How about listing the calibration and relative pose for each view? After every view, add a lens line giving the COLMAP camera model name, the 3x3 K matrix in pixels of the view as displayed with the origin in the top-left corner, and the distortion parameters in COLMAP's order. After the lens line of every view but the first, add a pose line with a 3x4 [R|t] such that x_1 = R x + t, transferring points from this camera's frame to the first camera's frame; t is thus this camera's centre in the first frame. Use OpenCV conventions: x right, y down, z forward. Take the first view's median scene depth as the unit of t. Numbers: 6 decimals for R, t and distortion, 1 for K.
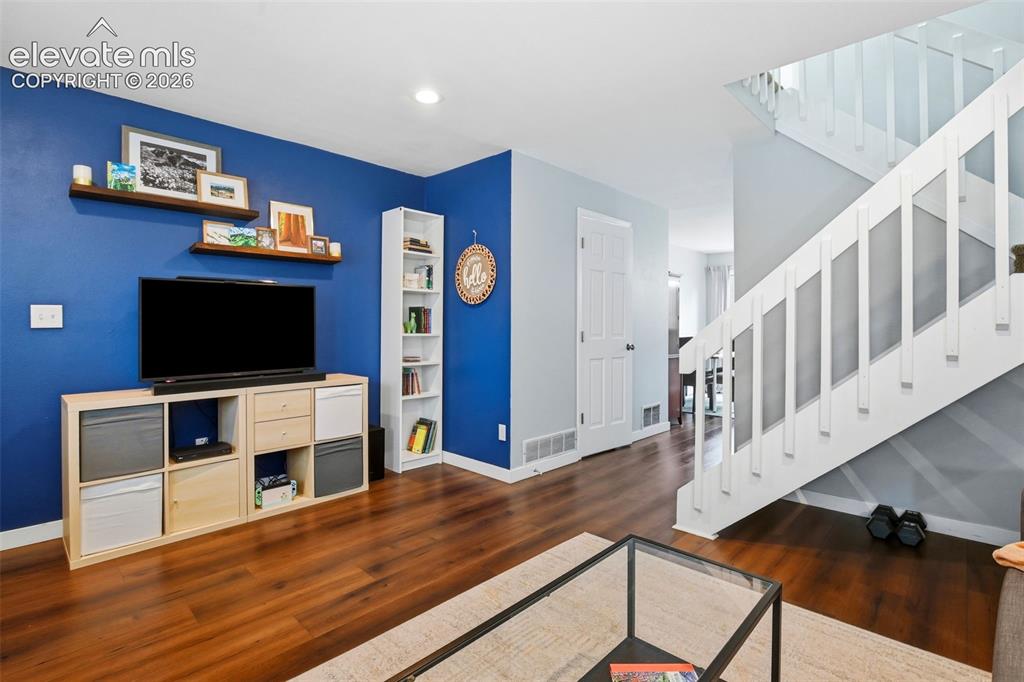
lens RADIAL K [[484.2, 0, 521.6], [0, 484.2, 329.1], [0, 0, 1]] dist [-0.029924, -0.000080]
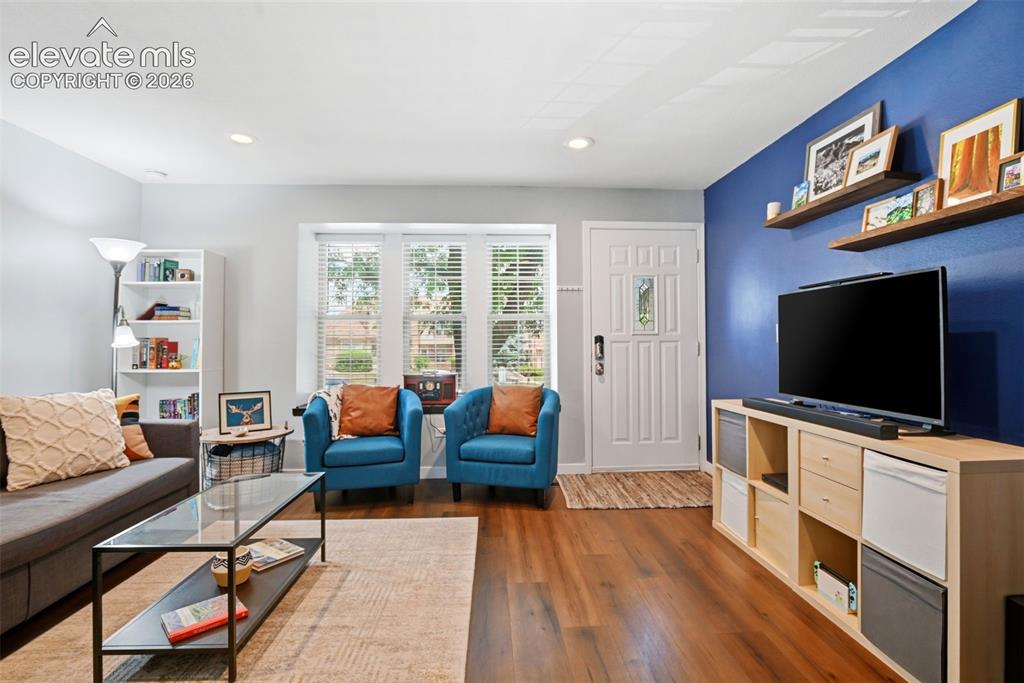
lens RADIAL K [[484.2, 0, 521.6], [0, 484.2, 329.6], [0, 0, 1]] dist [-0.029924, -0.000080]
pose [[-0.684684, -0.016242, -0.728659, 0.302868], [-0.007248, 0.999854, -0.015477, -0.010097], [0.728804, -0.005316, -0.684701, 1.176879]]
